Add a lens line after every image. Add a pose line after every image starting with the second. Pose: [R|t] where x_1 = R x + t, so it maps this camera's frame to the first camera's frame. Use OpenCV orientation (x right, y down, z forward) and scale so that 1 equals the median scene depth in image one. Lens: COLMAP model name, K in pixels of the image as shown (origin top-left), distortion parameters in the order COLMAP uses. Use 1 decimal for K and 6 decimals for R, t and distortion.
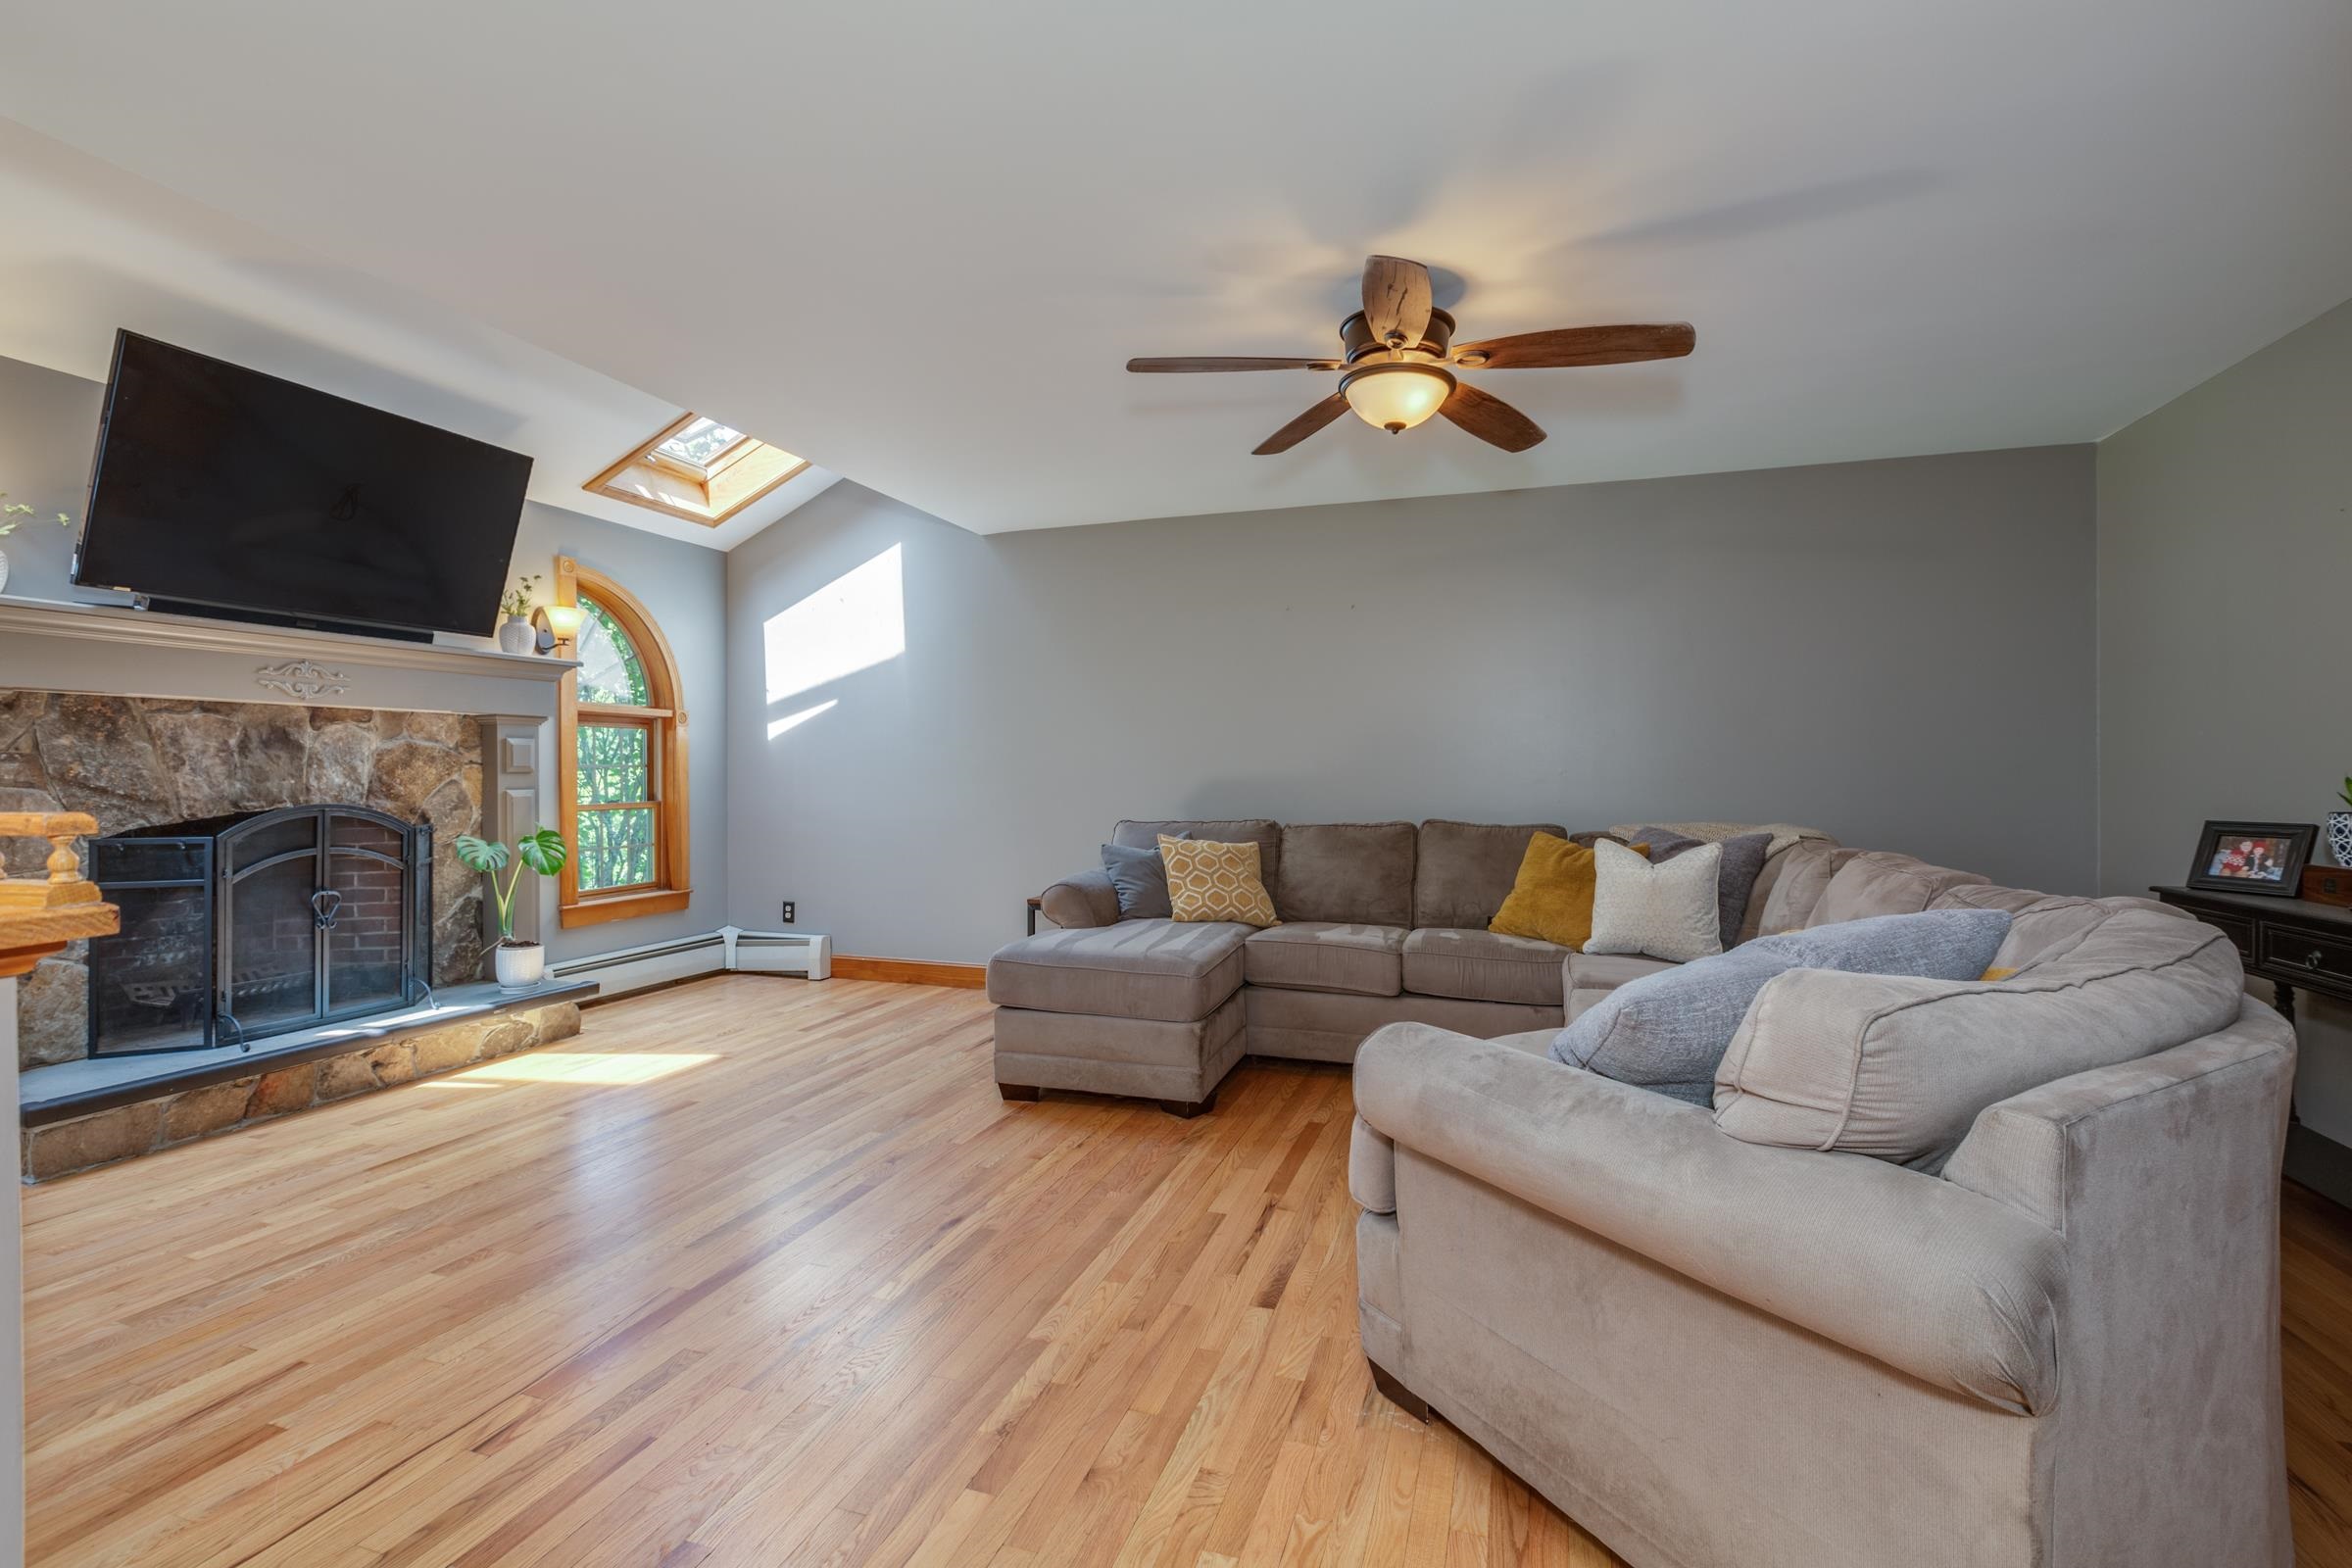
lens RADIAL K [[1047.0, 0, 1176.9], [0, 1047.0, 775.6], [0, 0, 1]] dist [0.000654, -0.001579]
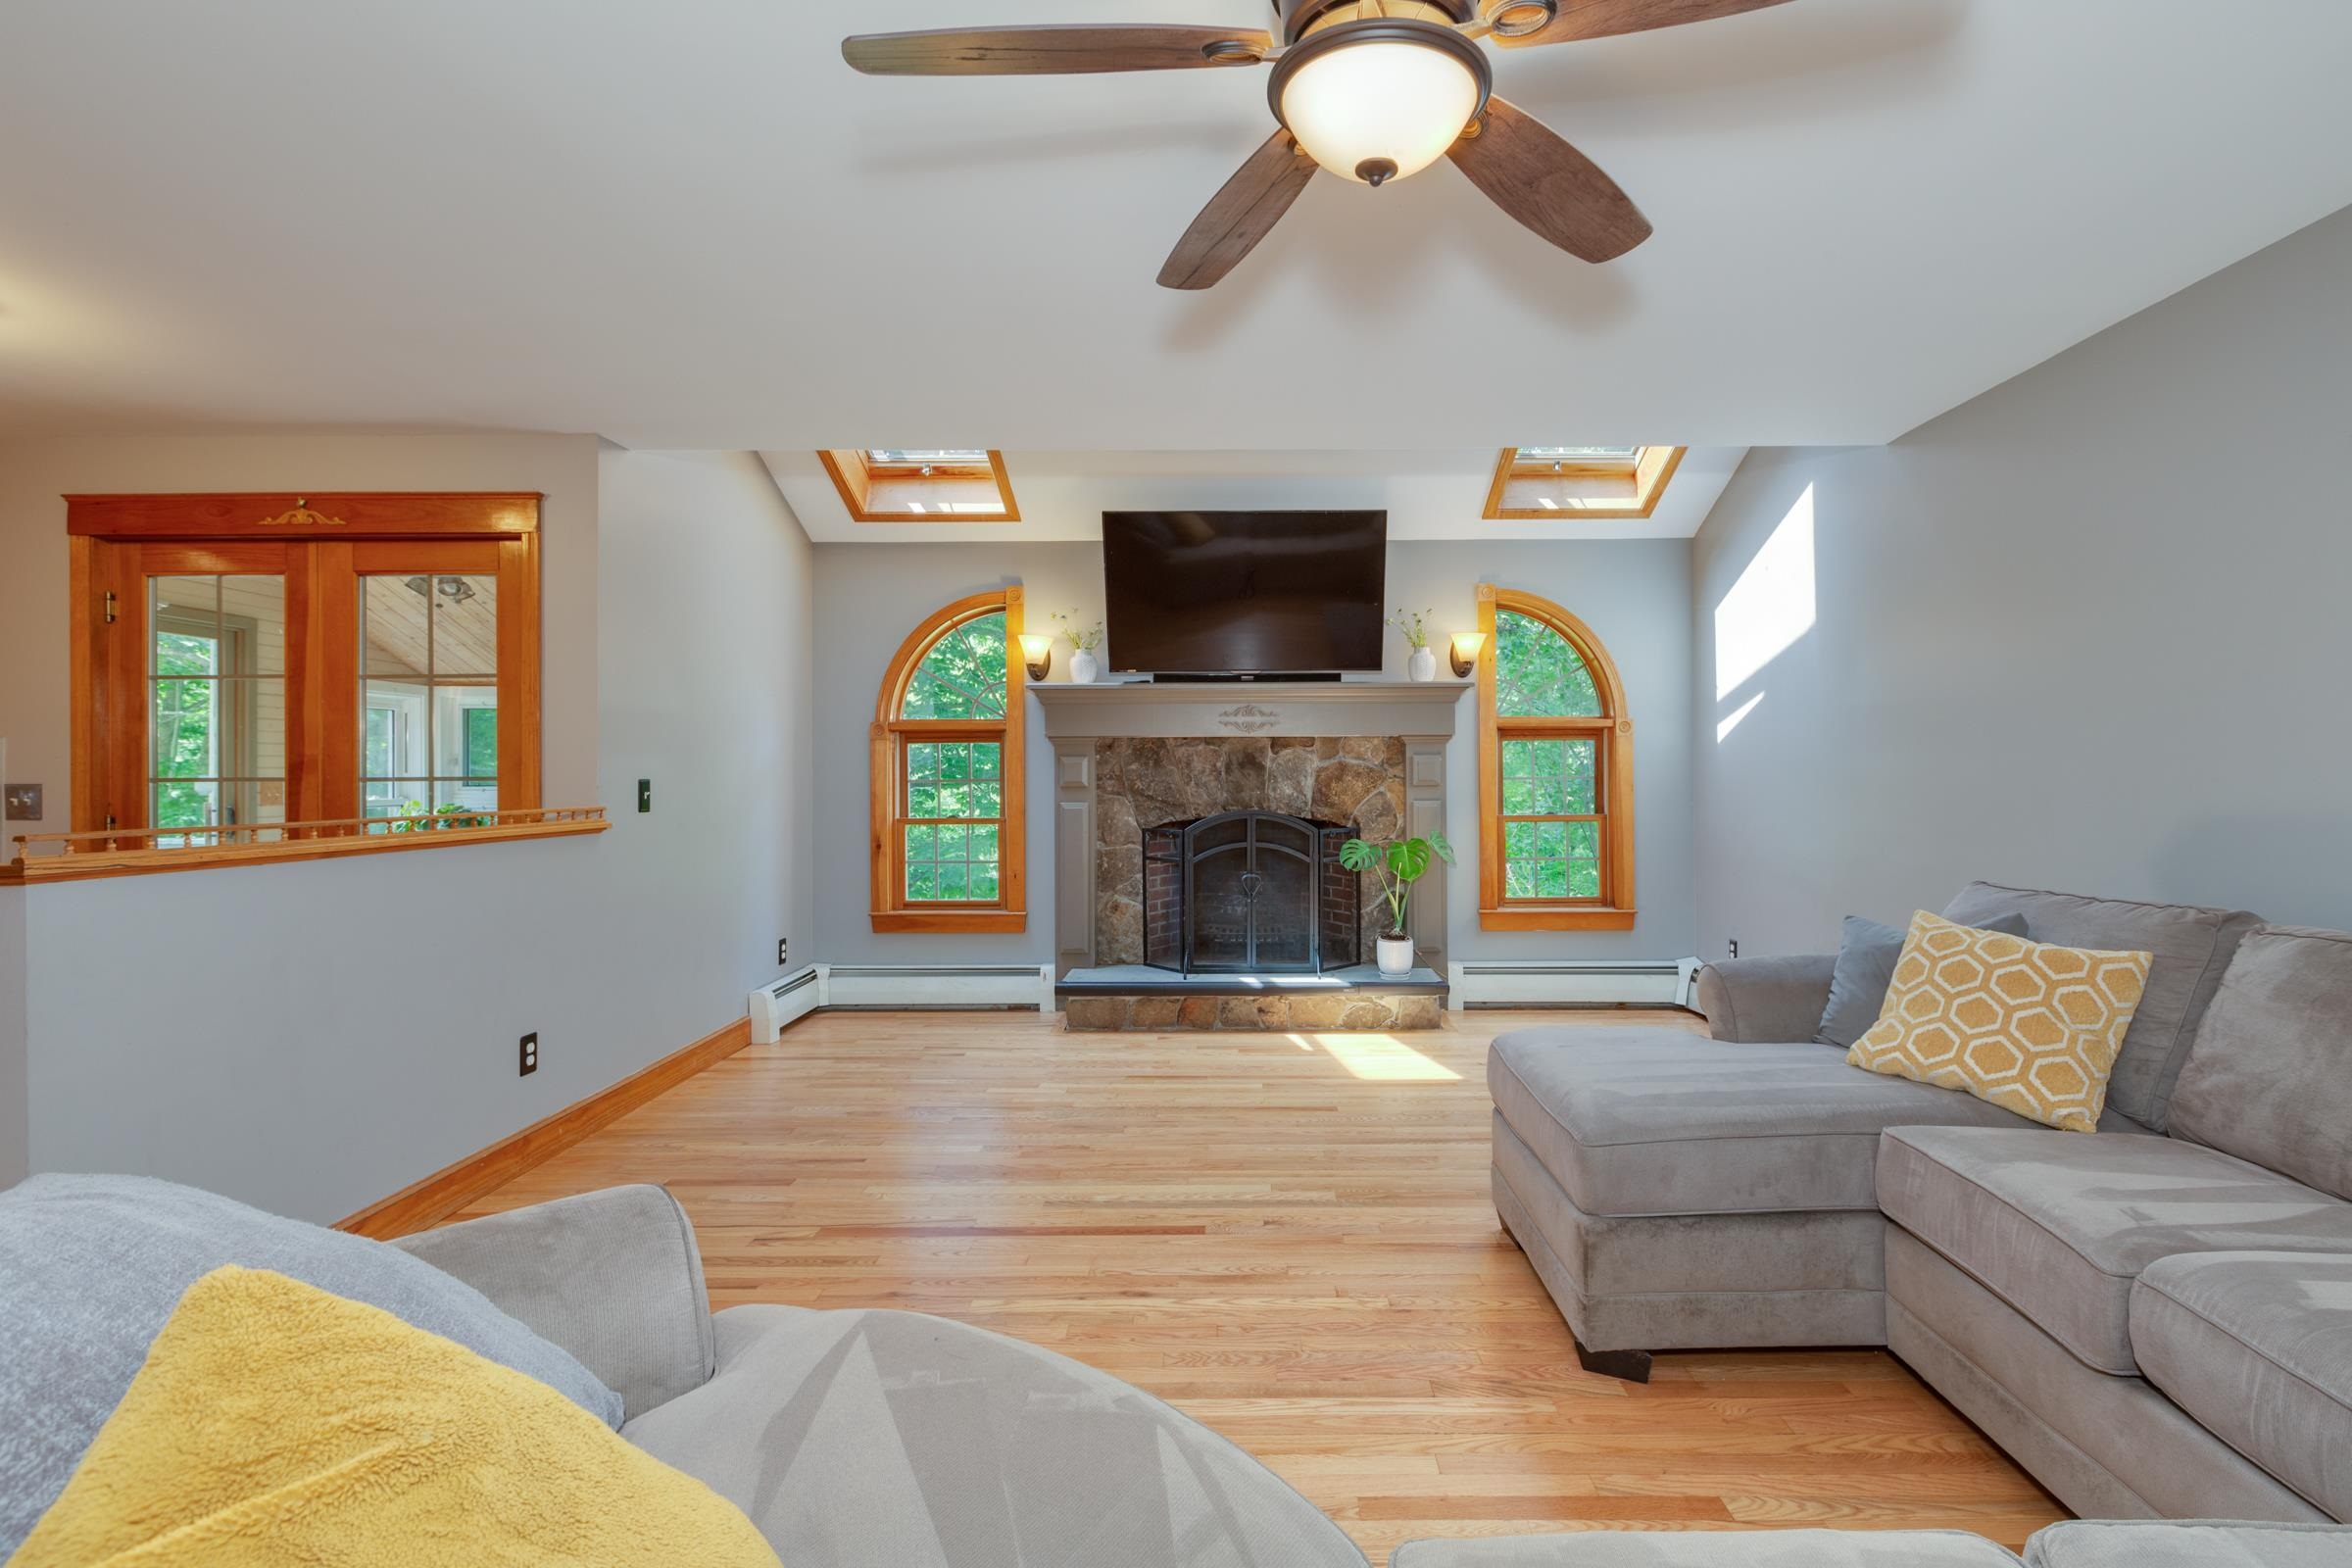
lens RADIAL K [[1075.9, 0, 1246.3], [0, 1075.9, 766.9], [0, 0, 1]] dist [0.000780, 0.000075]
pose [[0.317667, -0.000953, -0.948202, 0.459387], [0.000067, 1.000000, -0.000983, -0.024730], [0.948202, 0.000249, 0.317667, 0.502158]]
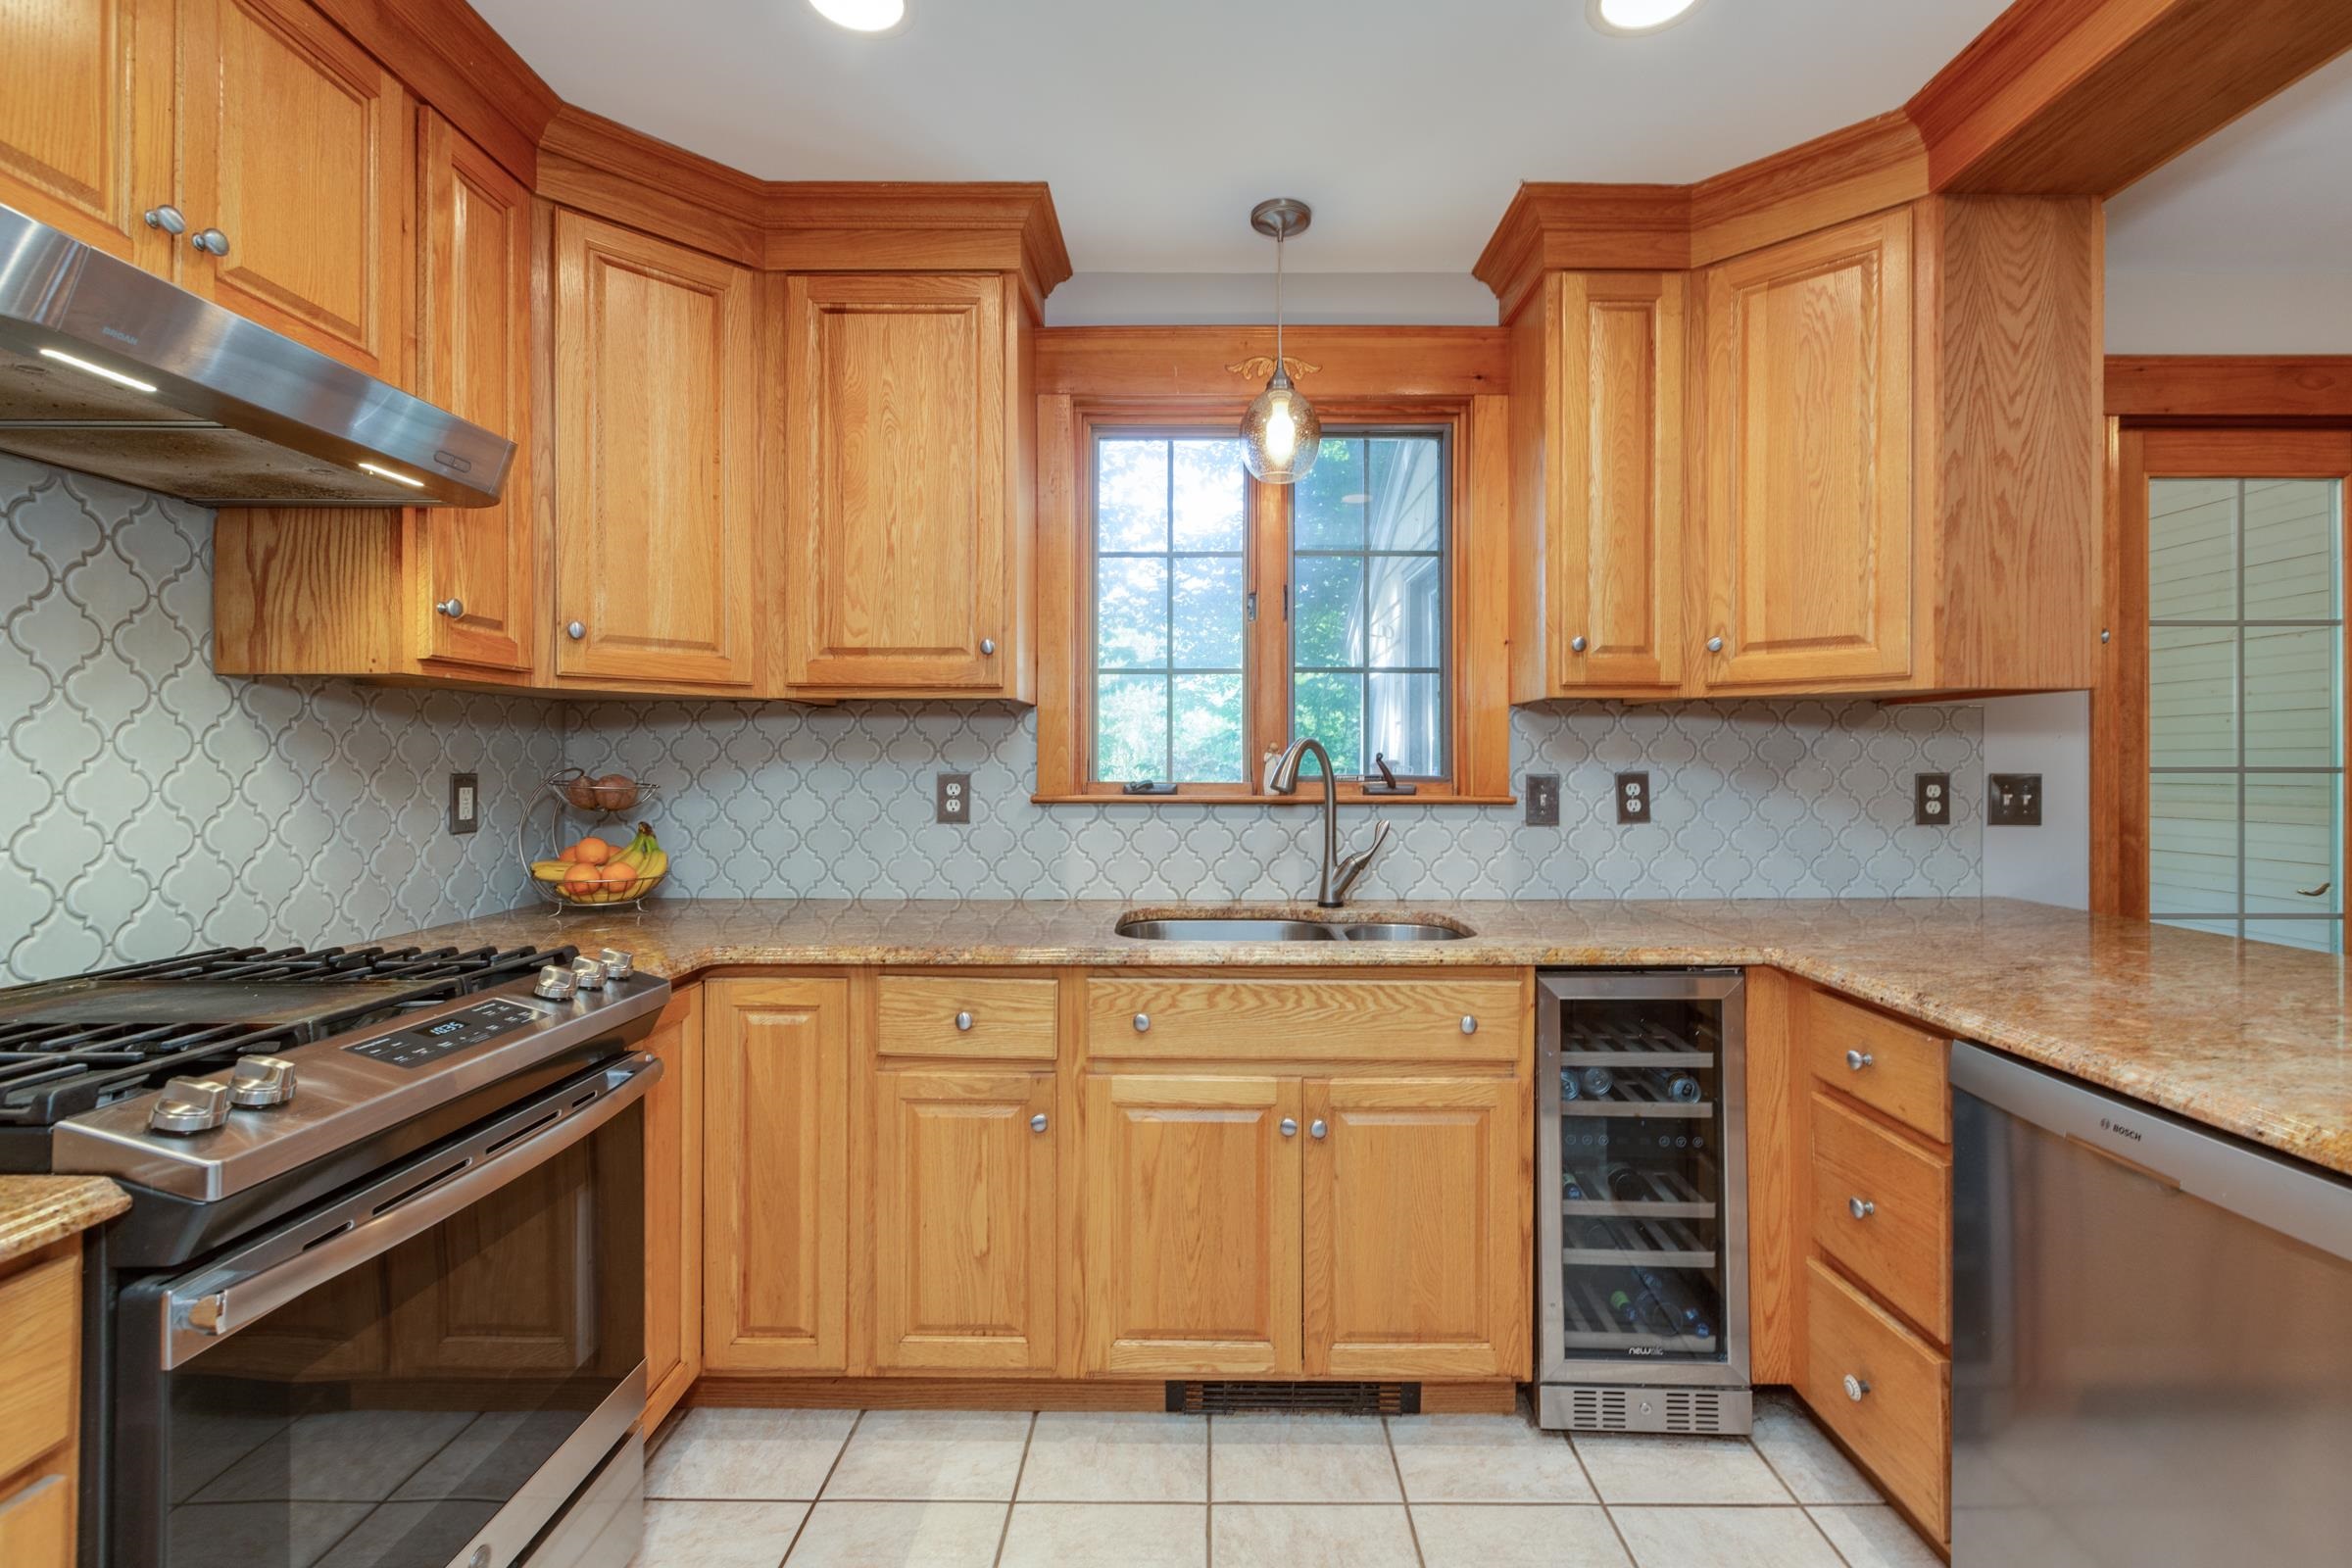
lens RADIAL K [[1058.3, 0, 1204.7], [0, 1058.3, 764.5], [0, 0, 1]] dist [0.000680, -0.000119]
pose [[0.317696, 0.000738, -0.948192, -0.274948], [-0.004821, 0.999988, -0.000836, -0.014315], [0.948180, 0.004836, 0.317696, -0.802806]]
